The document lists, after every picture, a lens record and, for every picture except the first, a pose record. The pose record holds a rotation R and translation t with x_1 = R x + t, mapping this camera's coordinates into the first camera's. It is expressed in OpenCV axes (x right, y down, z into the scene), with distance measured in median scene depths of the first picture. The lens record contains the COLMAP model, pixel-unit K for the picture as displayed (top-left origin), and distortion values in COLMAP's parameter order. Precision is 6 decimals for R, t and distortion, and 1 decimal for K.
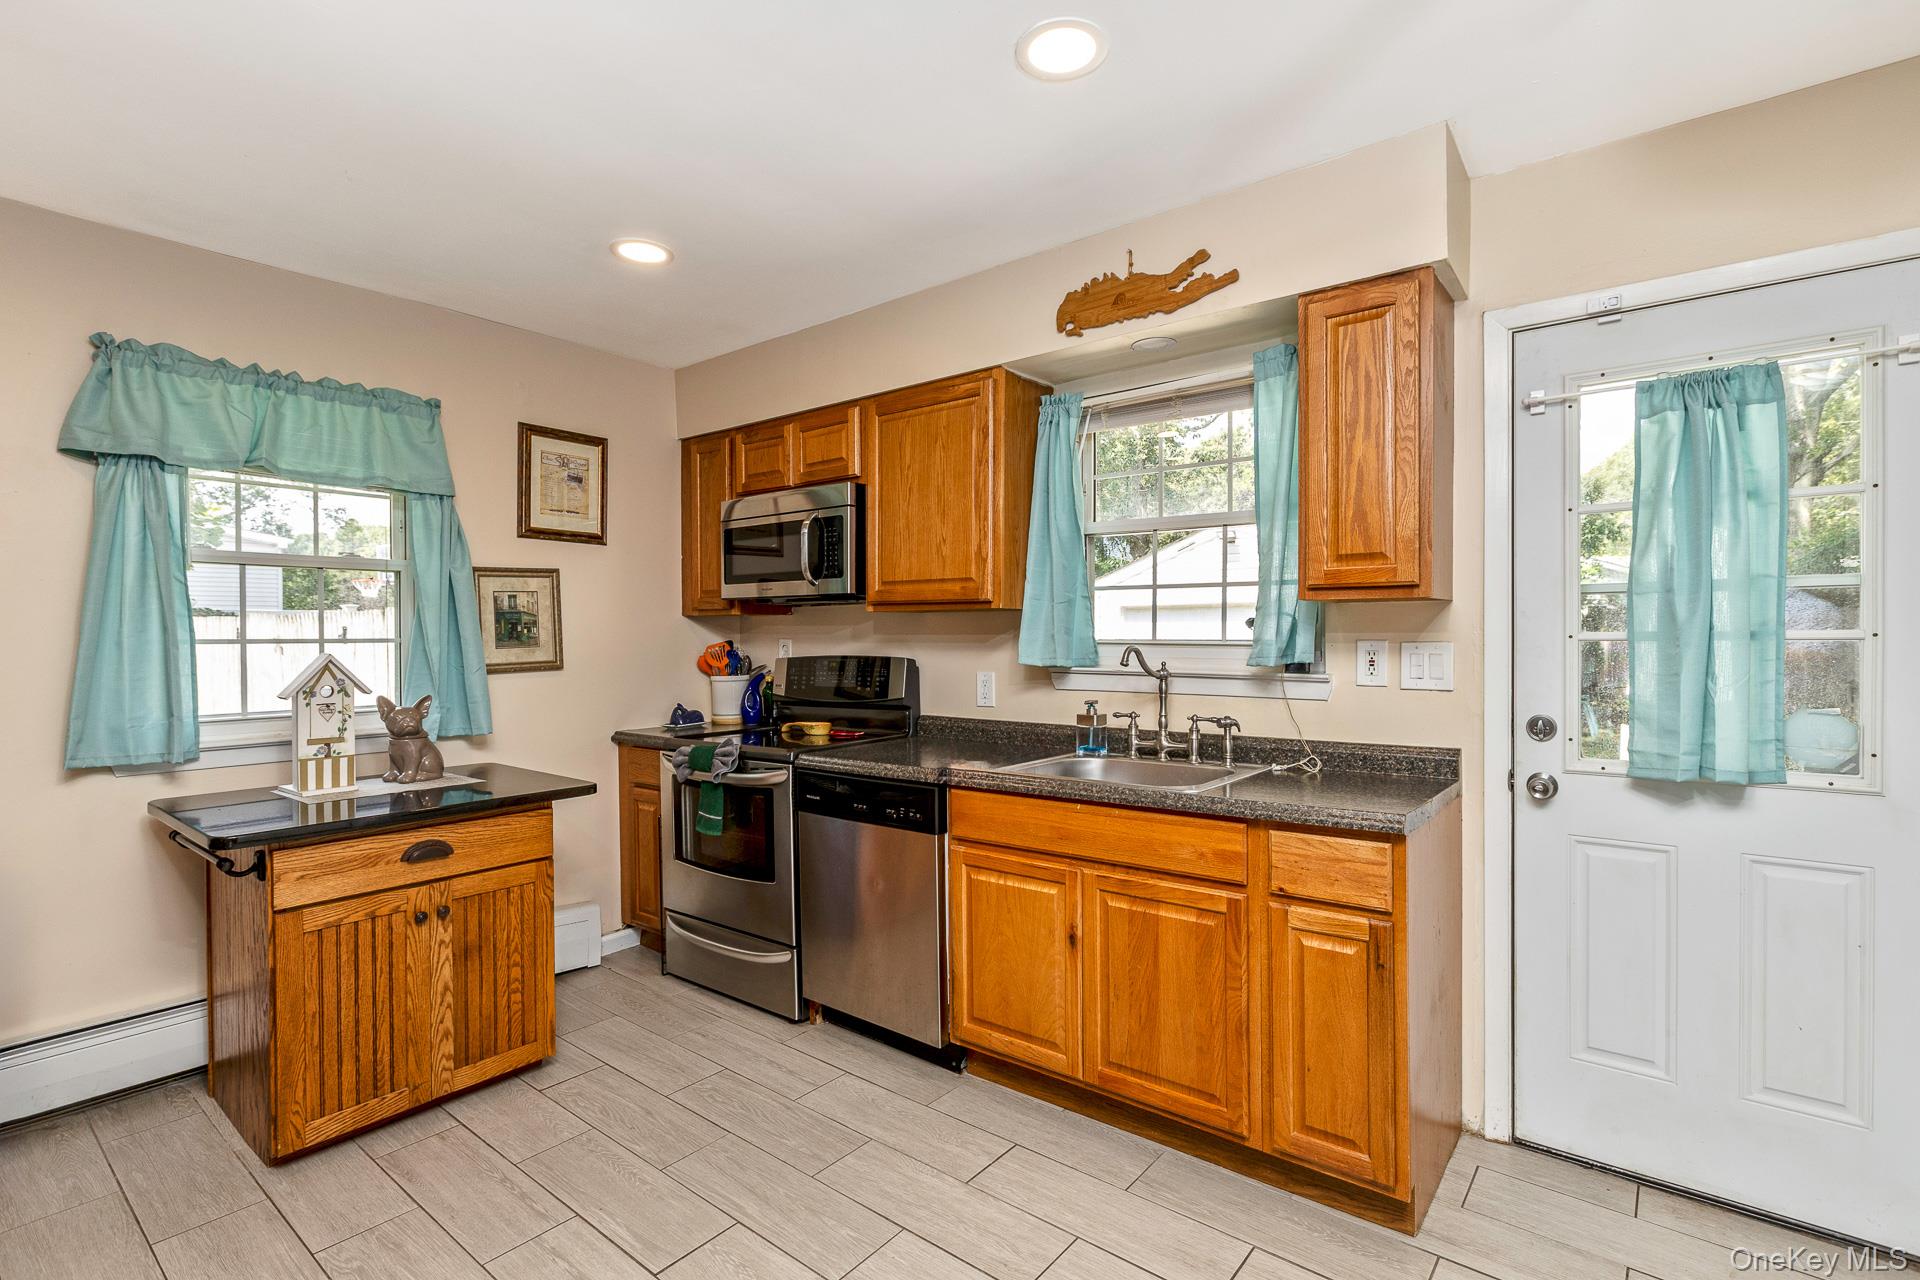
lens RADIAL K [[914.3, 0, 955.2], [0, 914.3, 635.1], [0, 0, 1]] dist [0.018338, 0.001068]
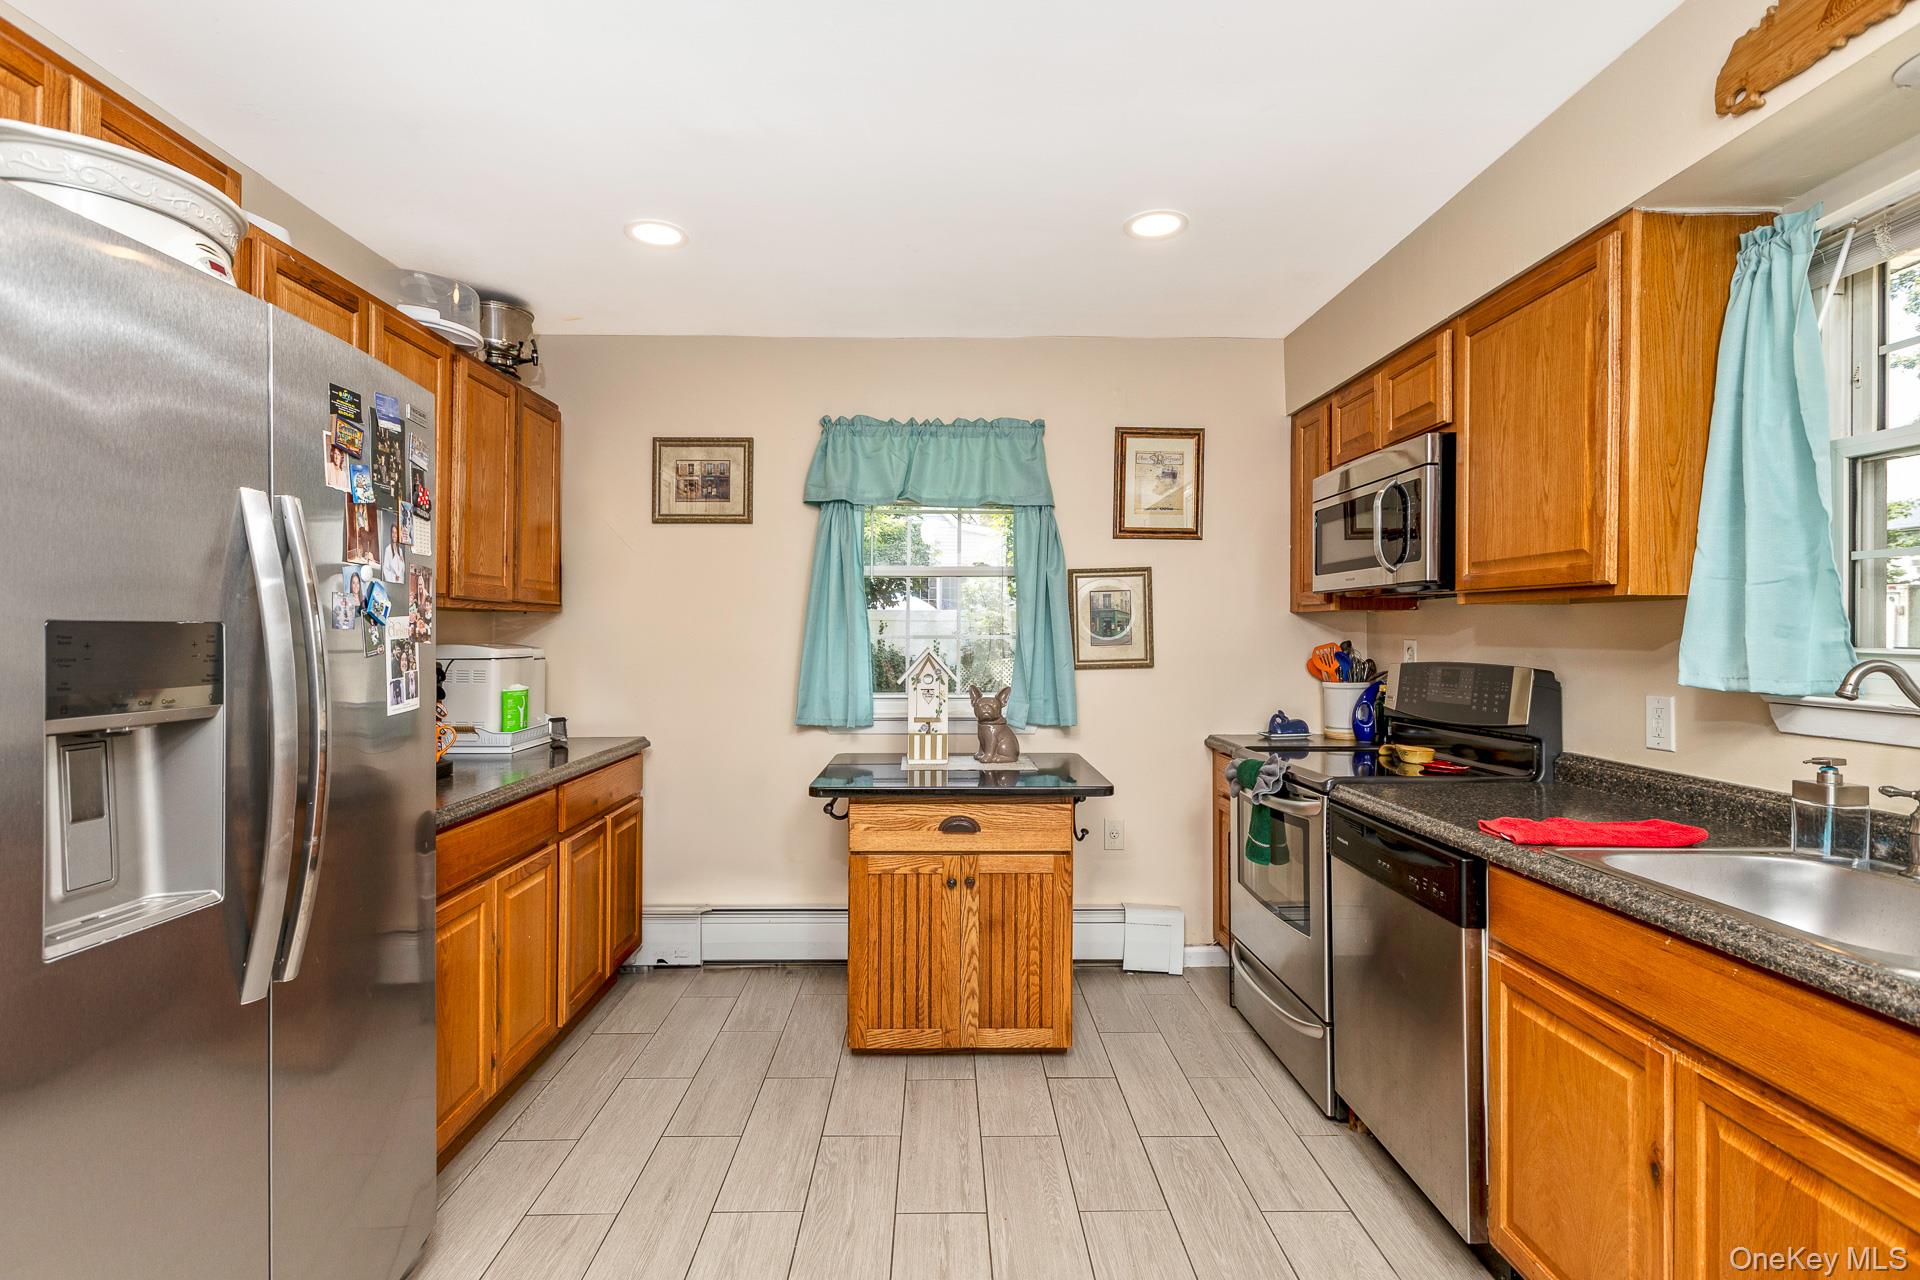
lens RADIAL K [[914.3, 0, 954.2], [0, 914.3, 629.2], [0, 0, 1]] dist [0.018338, 0.001068]
pose [[0.642343, 0.003314, -0.766410, 0.258304], [-0.005290, 0.999986, -0.000109, -0.003950], [0.766399, 0.004124, 0.642352, 0.256303]]
